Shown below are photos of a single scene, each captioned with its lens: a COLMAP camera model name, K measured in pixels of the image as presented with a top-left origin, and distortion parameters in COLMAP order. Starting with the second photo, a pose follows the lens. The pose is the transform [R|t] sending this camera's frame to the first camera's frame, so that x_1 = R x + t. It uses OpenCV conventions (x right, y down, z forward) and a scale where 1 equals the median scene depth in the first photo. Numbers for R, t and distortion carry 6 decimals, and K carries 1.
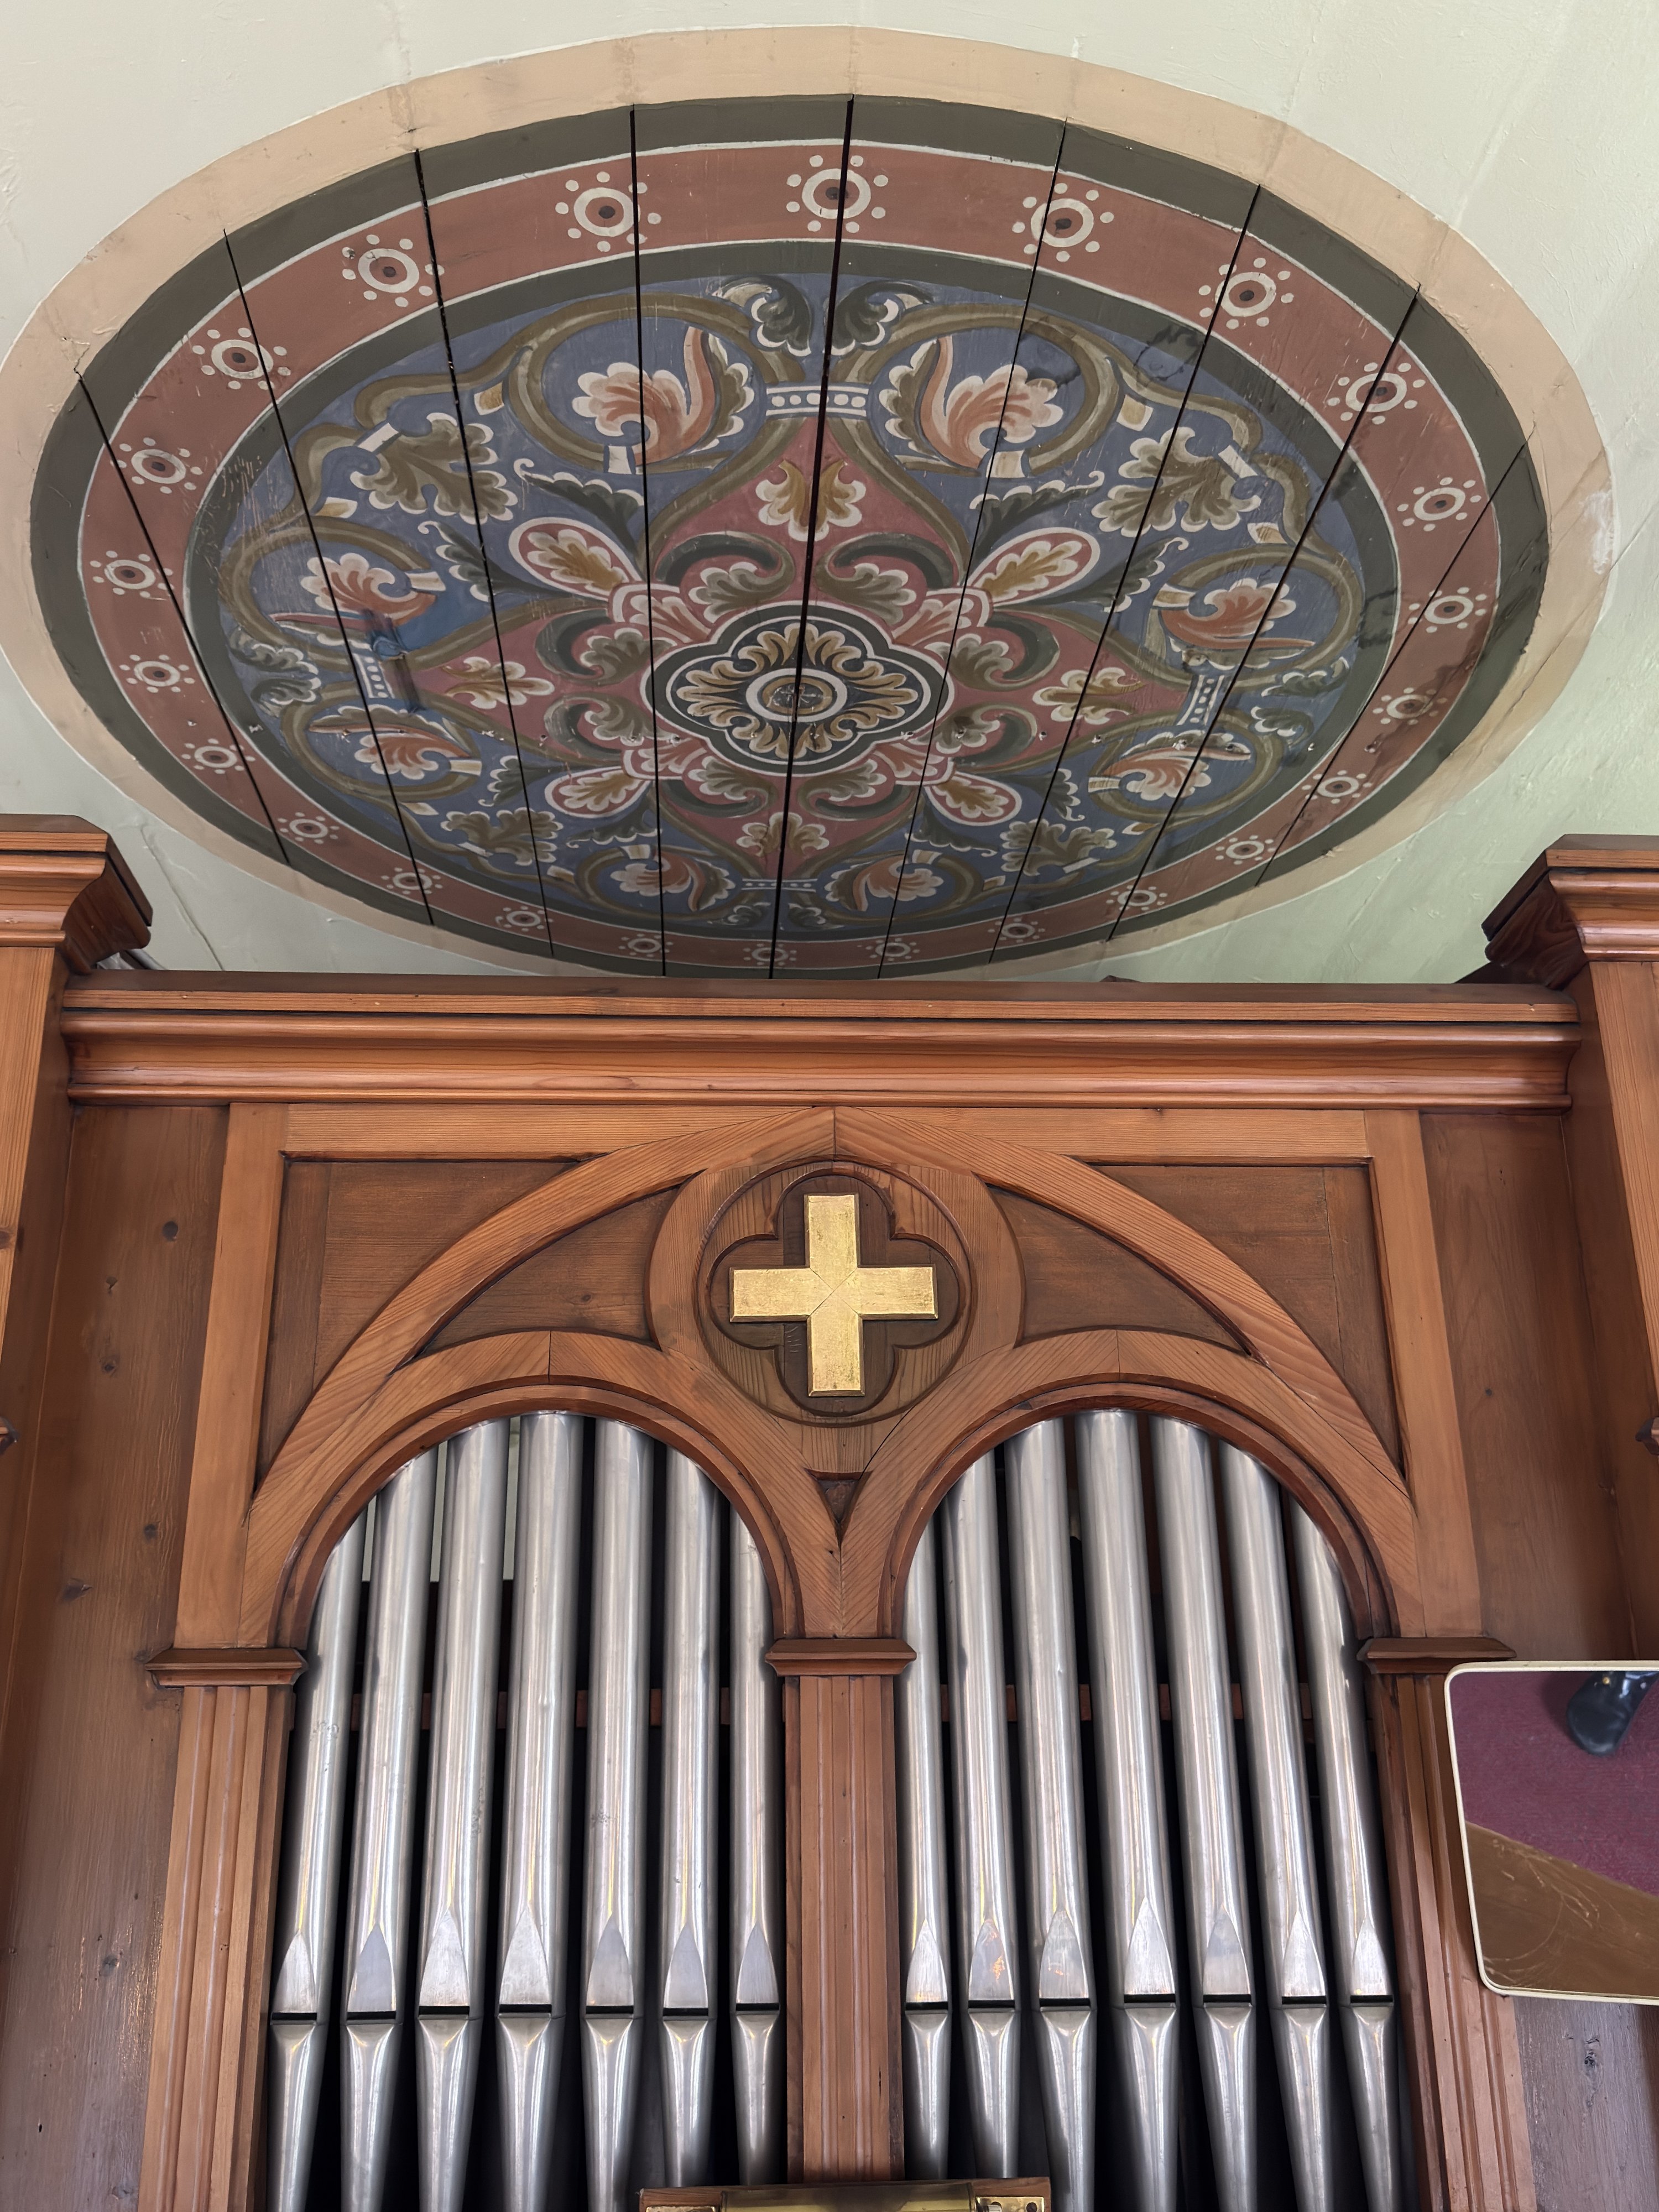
lens RADIAL K [[1926.9, 0, 829.9], [0, 1926.9, 1117.0], [0, 0, 1]] dist [0.074247, -0.005893]
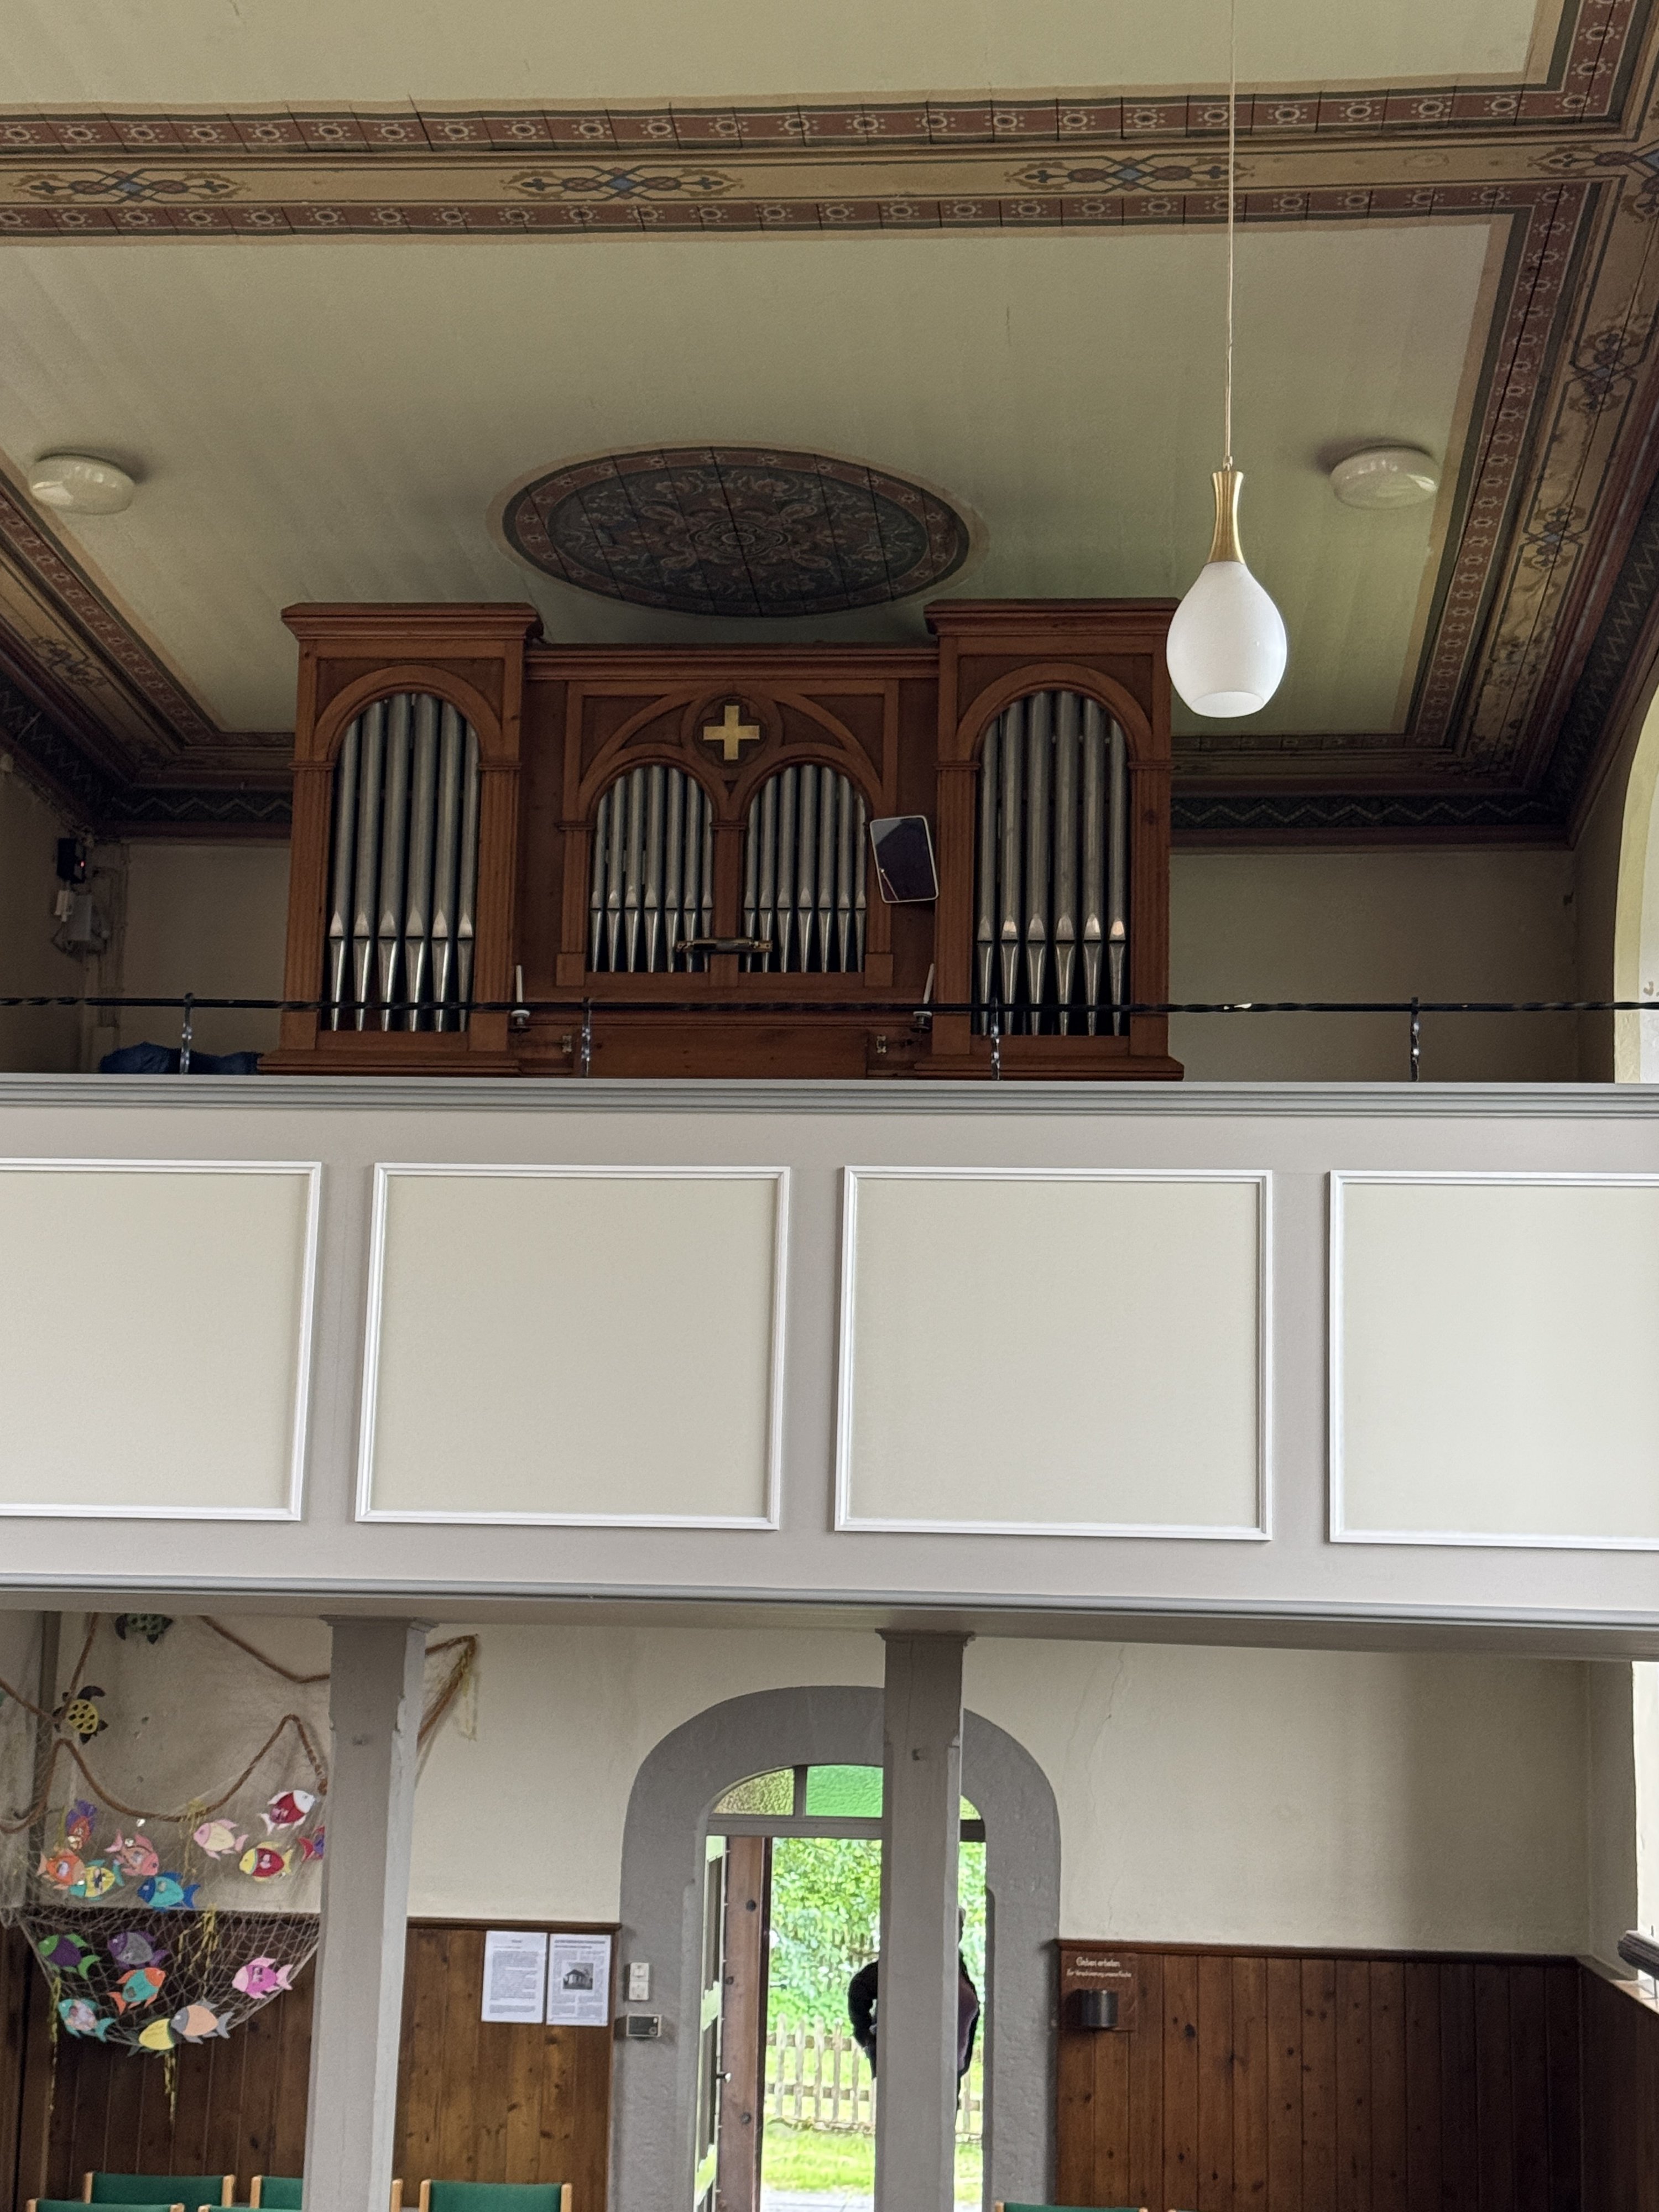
lens RADIAL K [[3370.3, 0, 839.5], [0, 3370.3, 1105.0], [0, 0, 1]] dist [0.153174, 0.000000]
pose [[0.988463, 0.008559, -0.151220, 1.168154], [0.014701, 0.988266, 0.152034, -0.179756], [0.150747, -0.152503, 0.976739, -5.277394]]
